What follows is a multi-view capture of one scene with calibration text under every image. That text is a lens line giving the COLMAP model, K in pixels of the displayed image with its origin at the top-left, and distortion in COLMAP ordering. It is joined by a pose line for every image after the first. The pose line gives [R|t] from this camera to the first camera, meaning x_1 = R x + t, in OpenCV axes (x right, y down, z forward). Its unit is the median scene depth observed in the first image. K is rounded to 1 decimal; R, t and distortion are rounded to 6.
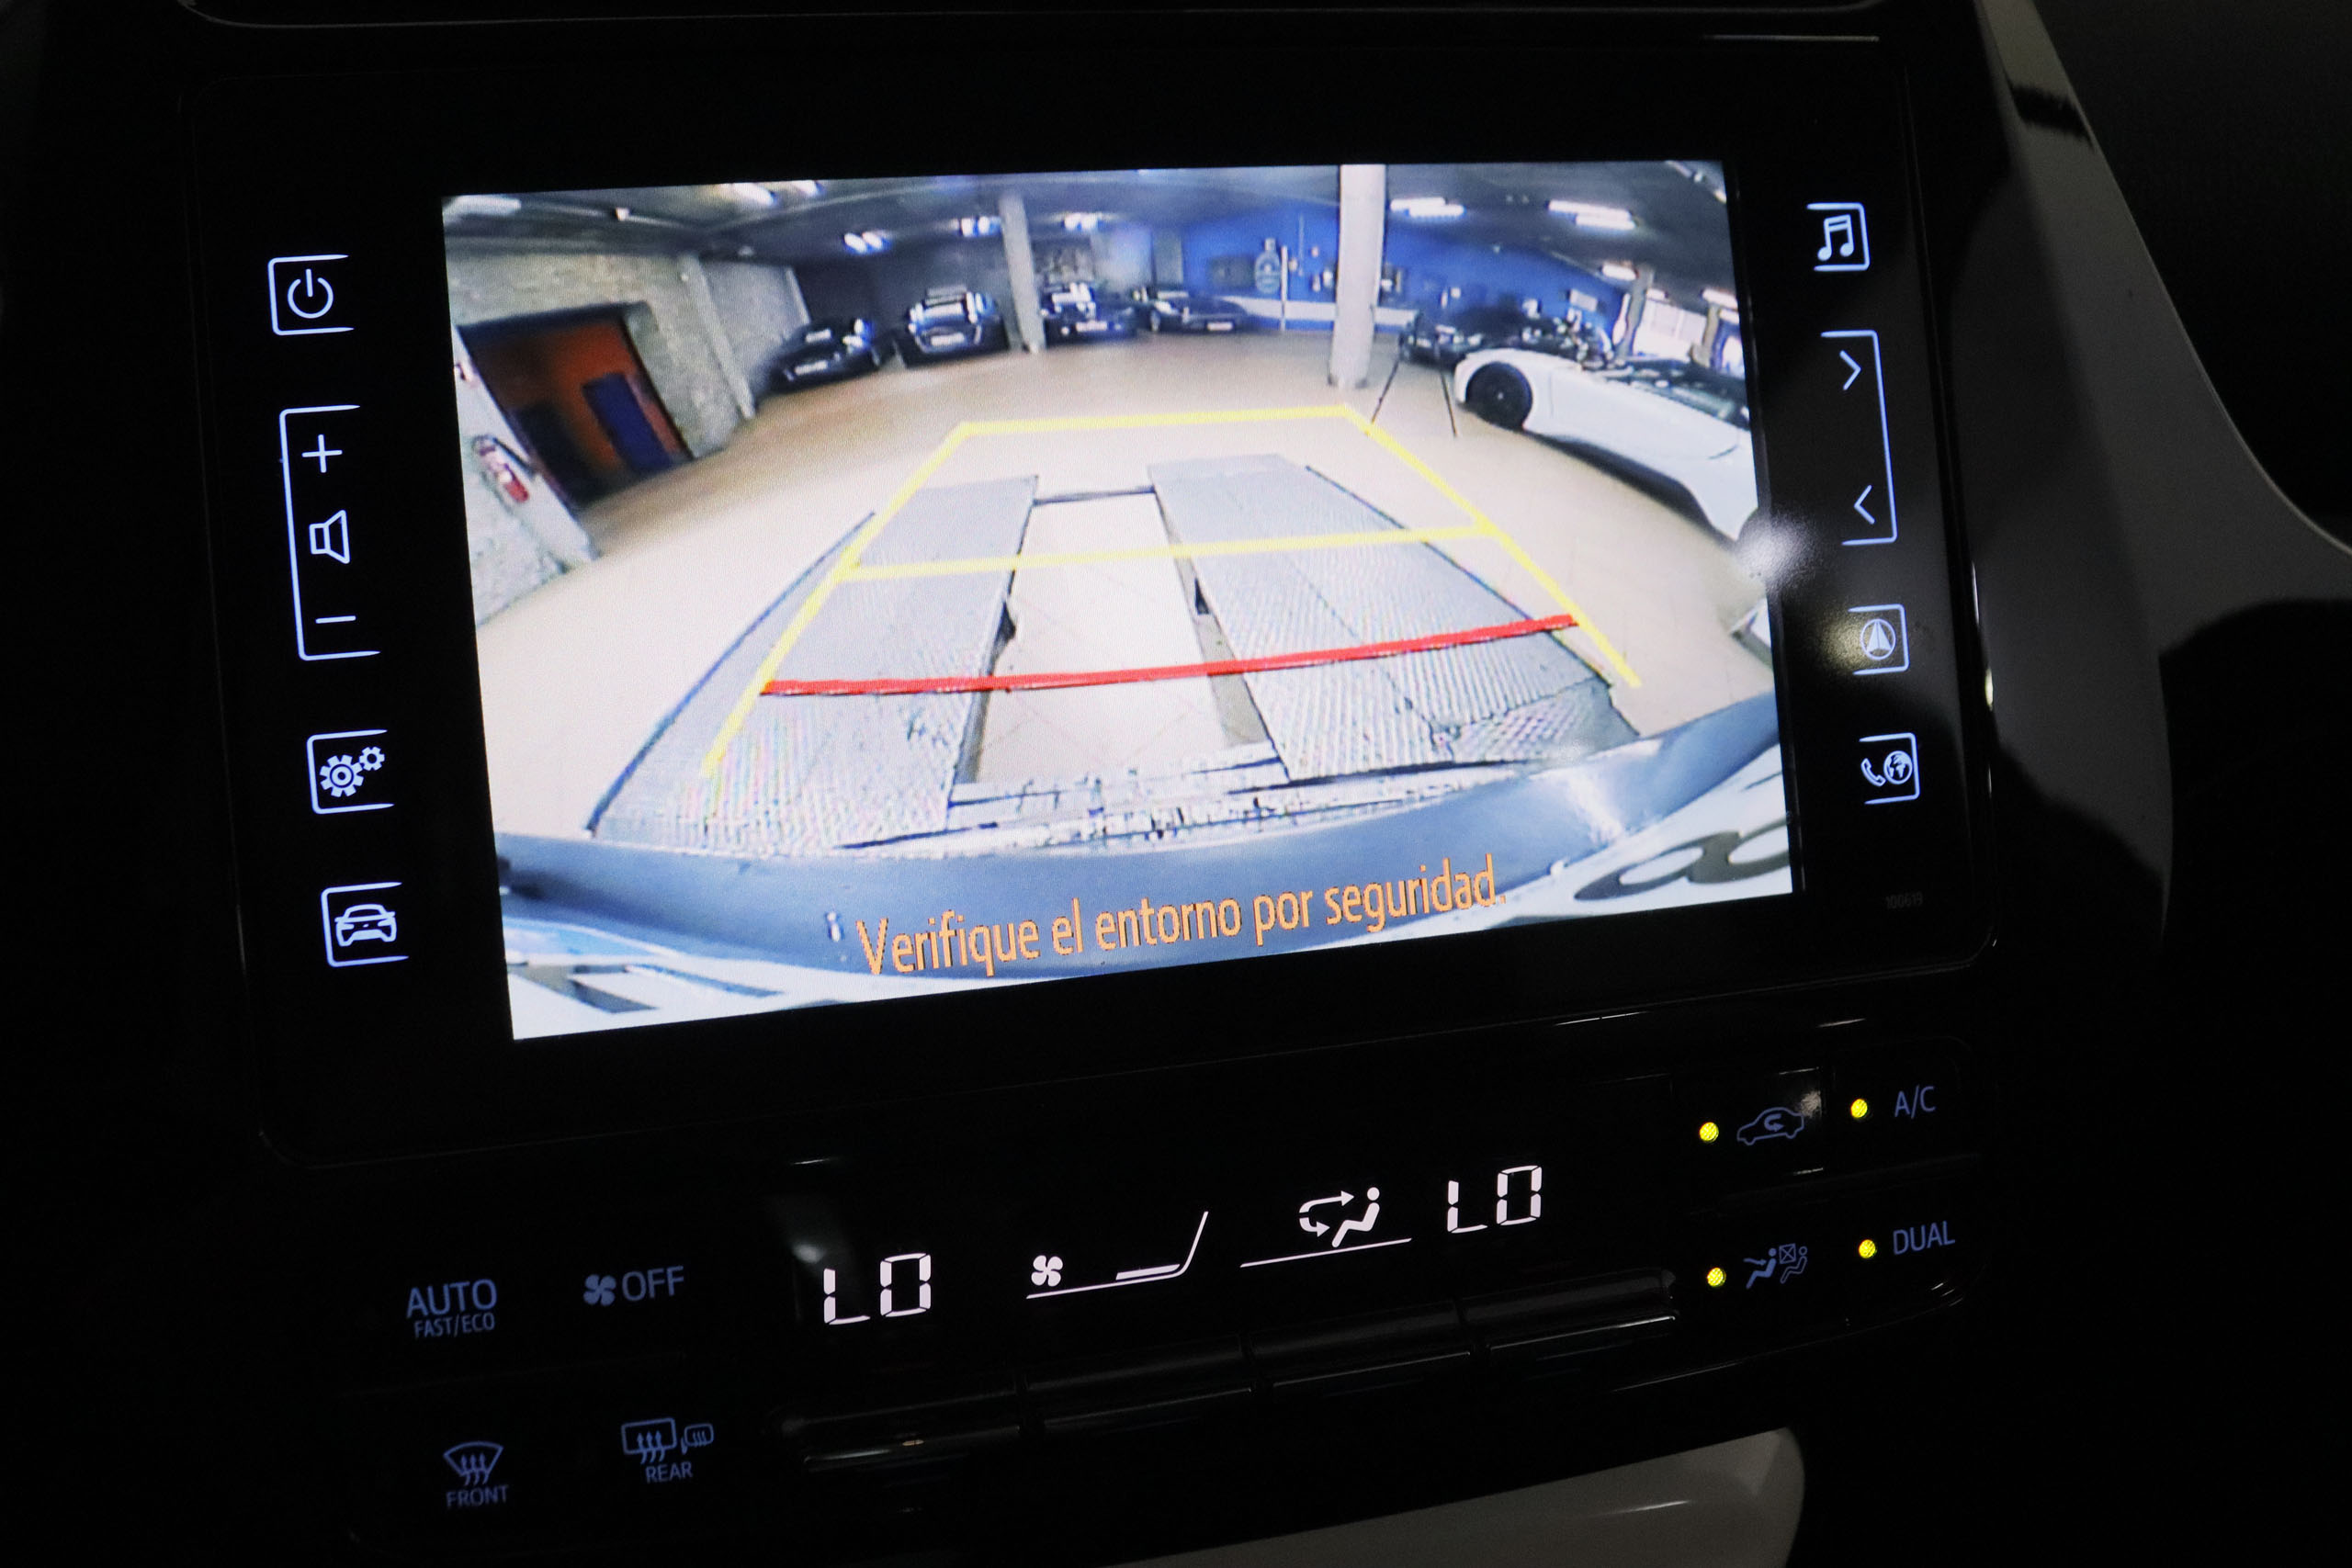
lens RADIAL K [[2111.0, 0, 1176.0], [0, 2111.0, 784.0], [0, 0, 1]] dist [-0.185772, 0.221775]
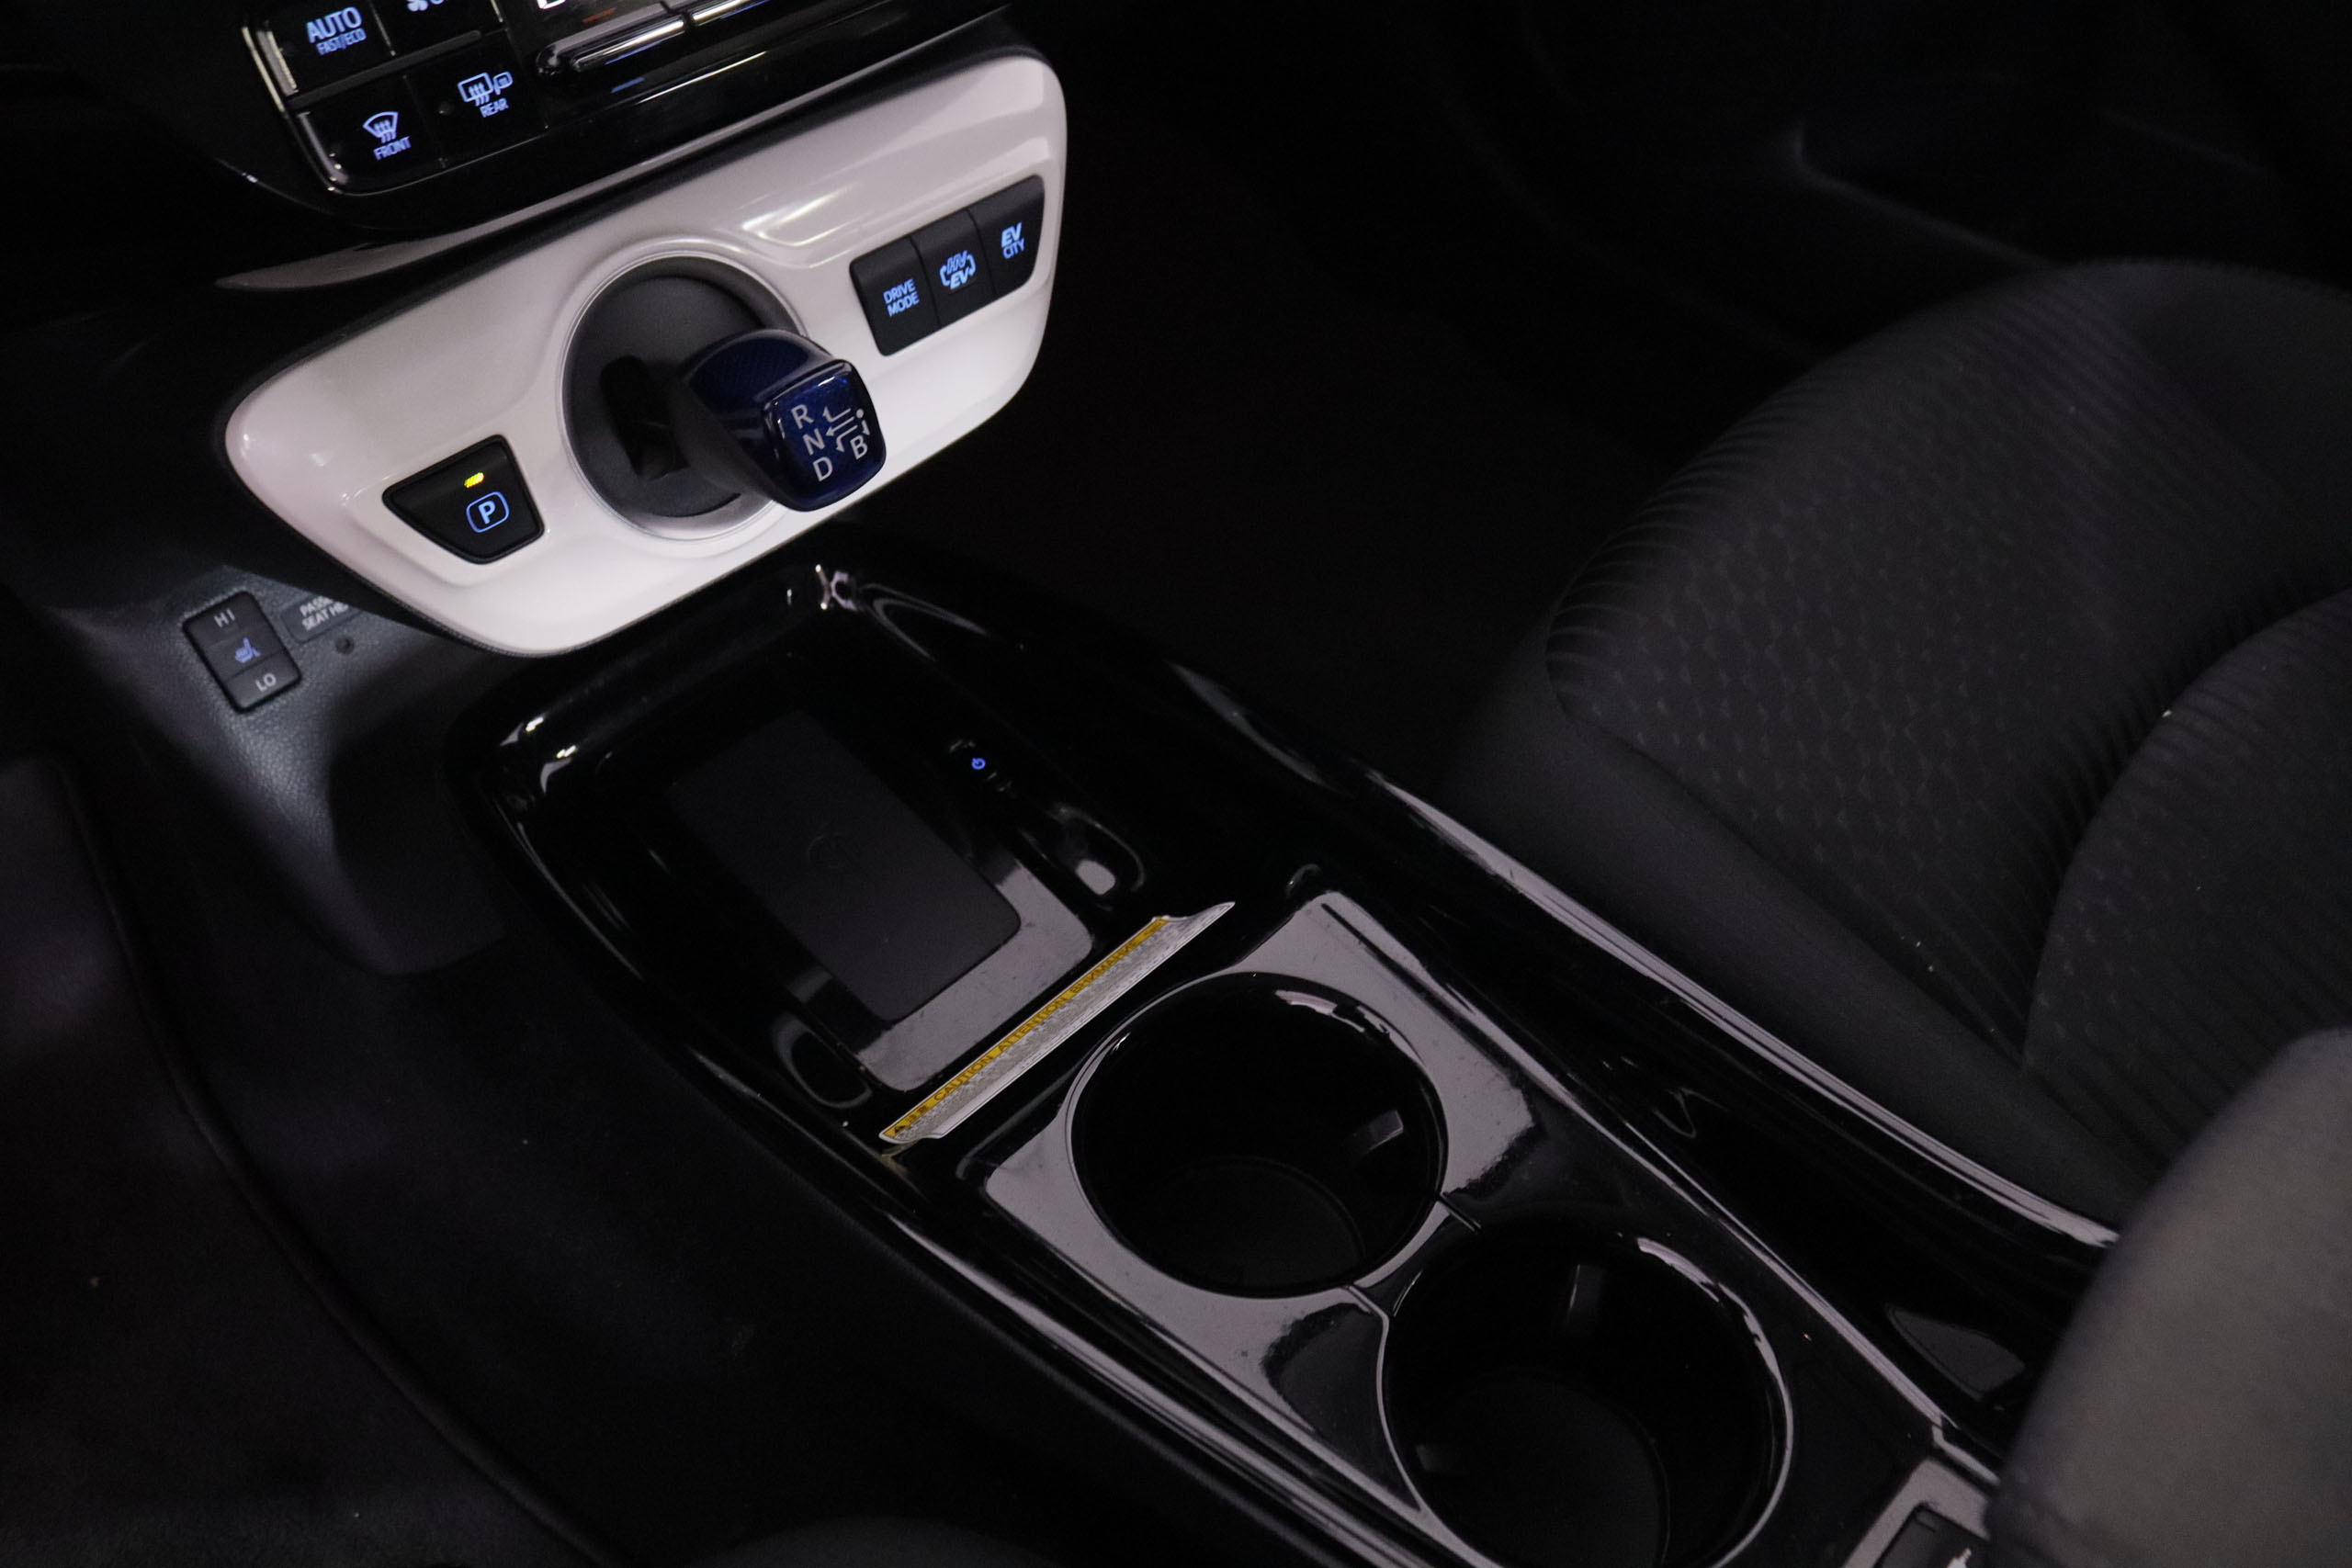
lens RADIAL K [[1916.6, 0, 1175.0], [0, 1916.6, 743.6], [0, 0, 1]] dist [-0.153616, 0.120424]
pose [[0.842212, -0.394059, 0.367963, -0.503529], [0.258165, 0.893919, 0.366415, 0.362551], [-0.473318, -0.213604, 0.854601, -0.602378]]
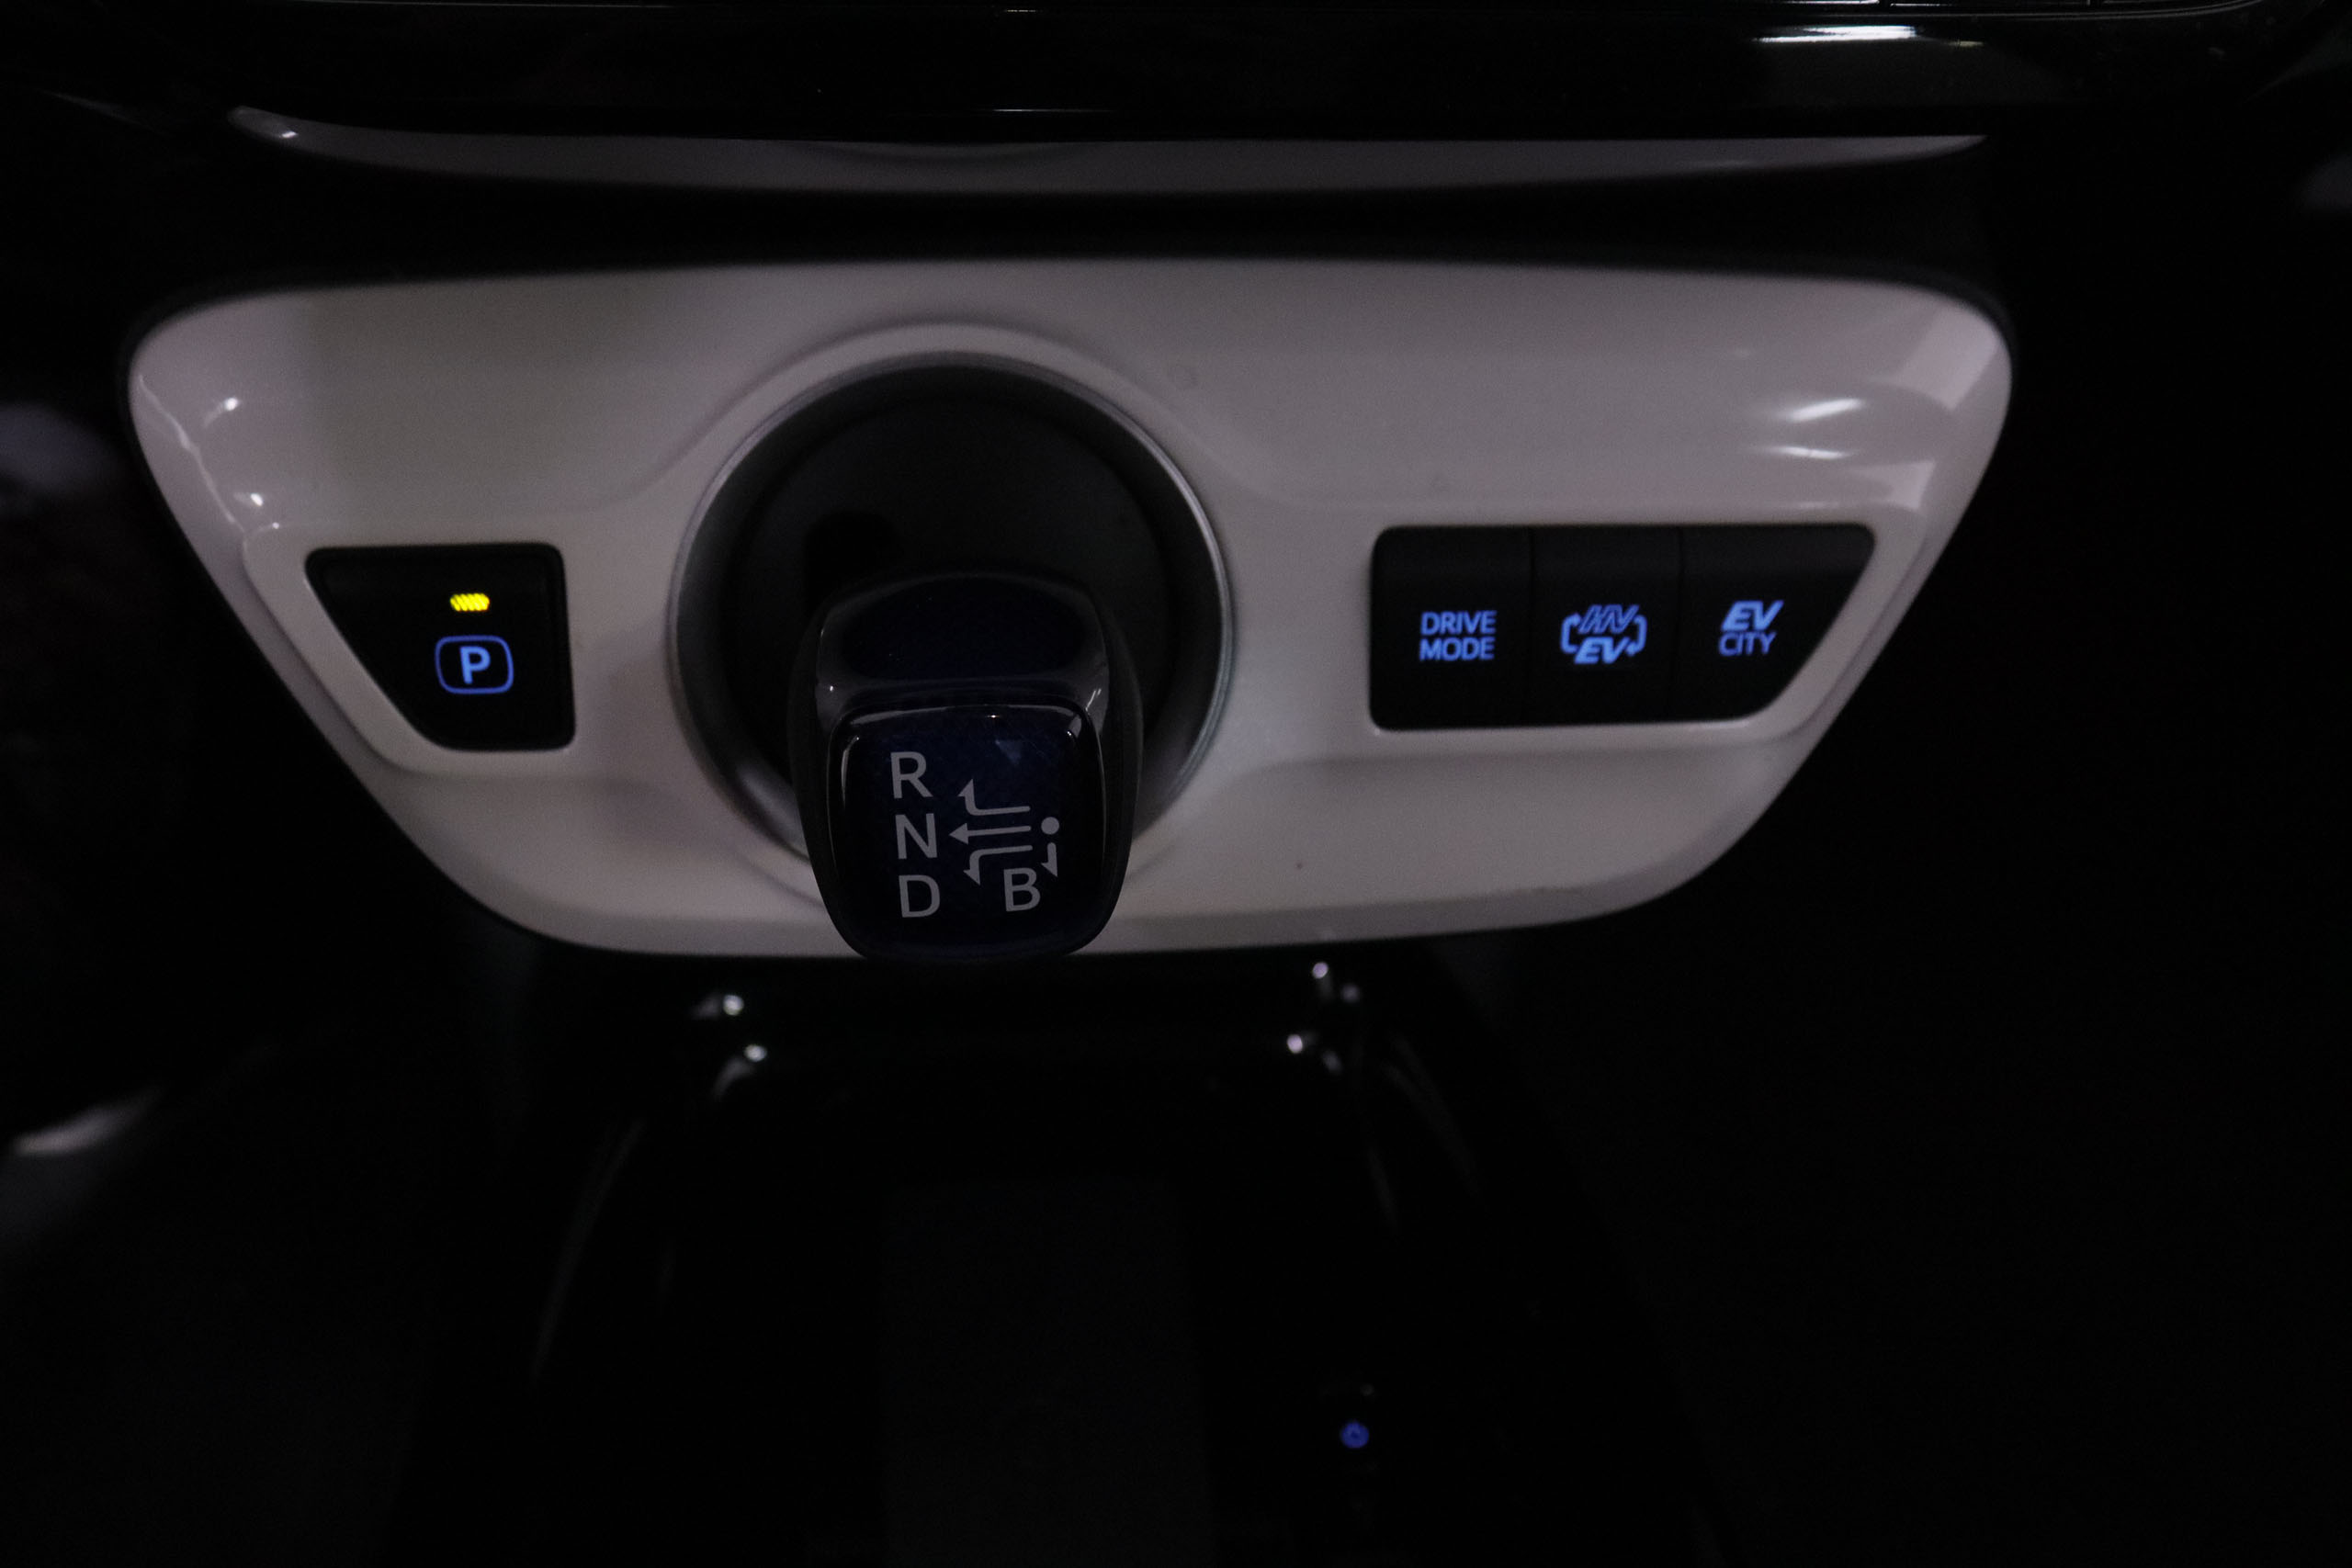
lens RADIAL K [[2111.0, 0, 1176.0], [0, 2111.0, 784.0], [0, 0, 1]] dist [-0.185772, 0.221775]
pose [[0.990656, 0.101436, -0.091166, 0.092238], [-0.078337, 0.970397, 0.228458, 0.431904], [0.111641, -0.219182, 0.969276, 0.193364]]
